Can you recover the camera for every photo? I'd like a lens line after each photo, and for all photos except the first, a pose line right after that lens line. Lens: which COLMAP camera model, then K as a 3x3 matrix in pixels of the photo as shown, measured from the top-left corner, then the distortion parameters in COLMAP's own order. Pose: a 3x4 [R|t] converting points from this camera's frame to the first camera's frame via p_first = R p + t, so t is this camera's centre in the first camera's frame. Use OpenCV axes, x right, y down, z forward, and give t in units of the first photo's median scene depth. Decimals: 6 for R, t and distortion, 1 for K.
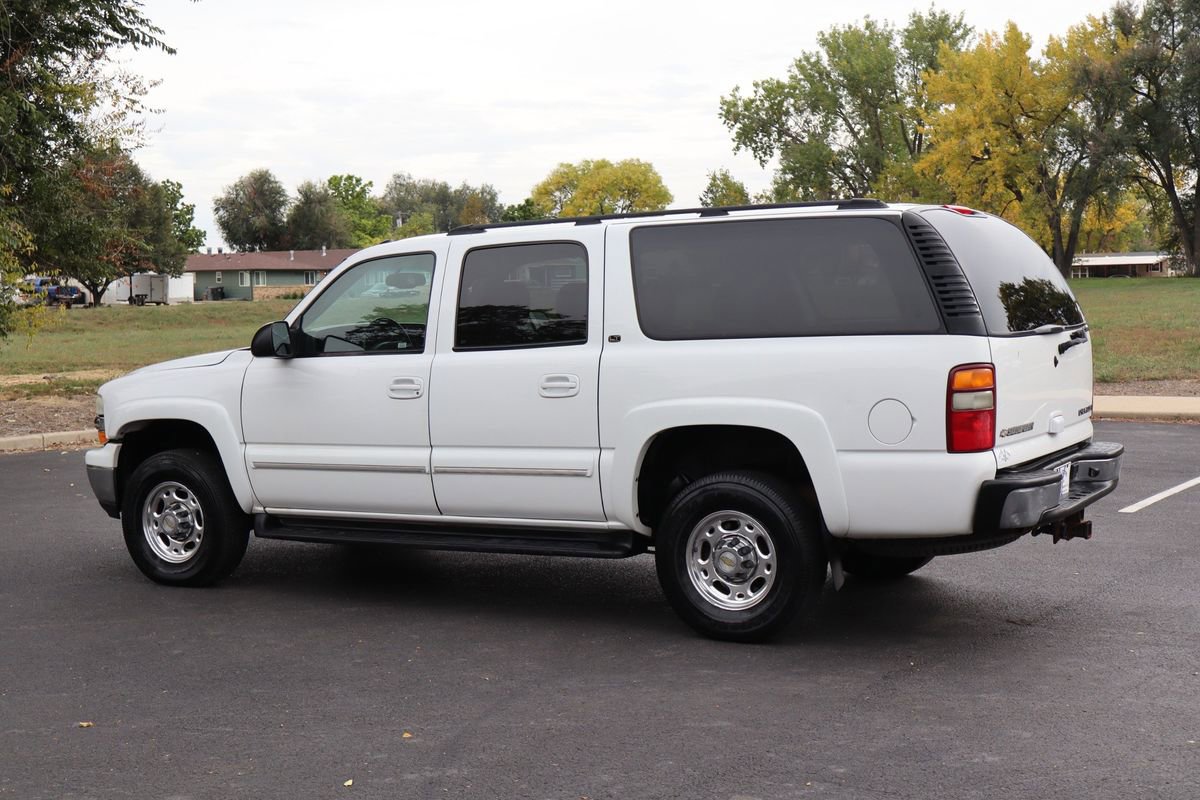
lens RADIAL K [[1637.4, 0, 600.0], [0, 1637.4, 400.0], [0, 0, 1]] dist [0.041118, -0.066154]
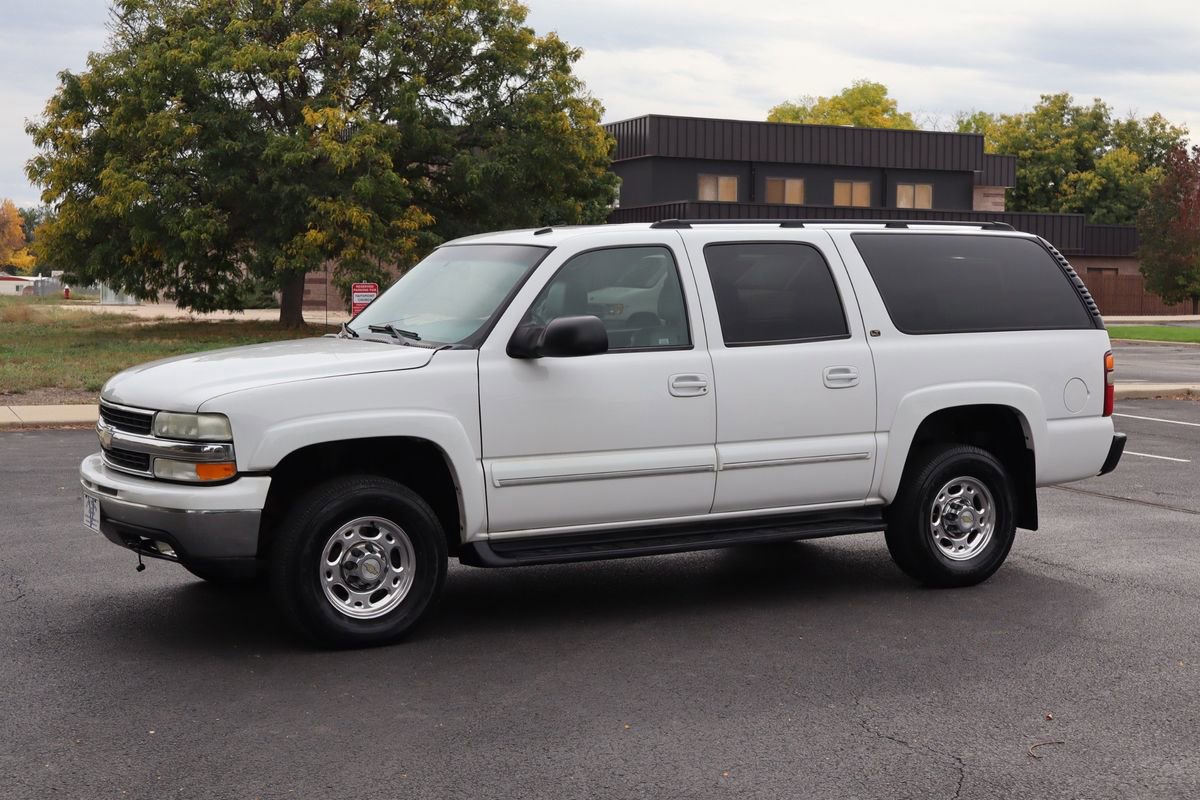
lens RADIAL K [[1684.3, 0, 609.1], [0, 1684.3, 422.5], [0, 0, 1]] dist [0.034488, 0.109457]
pose [[0.504222, -0.042991, 0.862503, -0.893994], [0.040953, 0.998827, 0.025845, -0.011684], [-0.862602, 0.022290, 0.505391, 0.482052]]
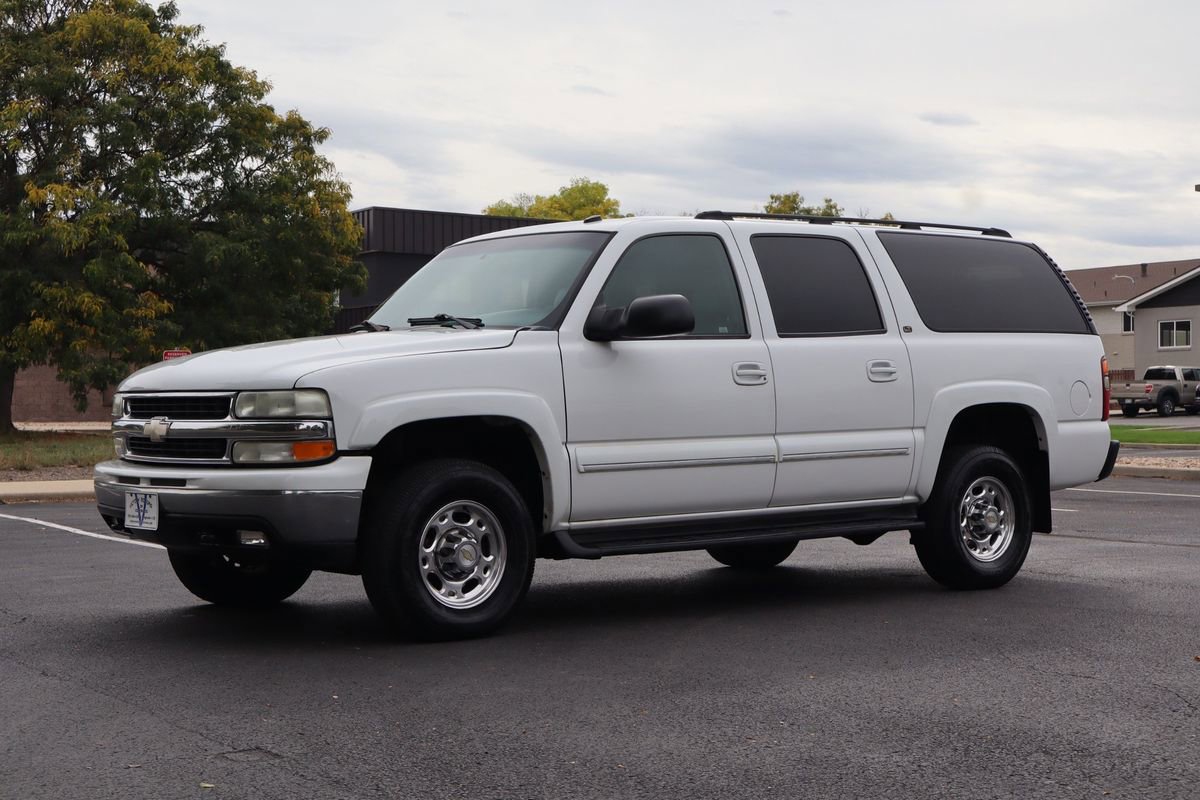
lens RADIAL K [[1833.3, 0, 605.3], [0, 1833.3, 401.1], [0, 0, 1]] dist [0.038767, -0.122011]
pose [[0.349607, 0.024583, 0.936574, -1.018079], [0.060256, 0.996996, -0.048662, 0.048964], [-0.934957, 0.073446, 0.347076, 0.636851]]
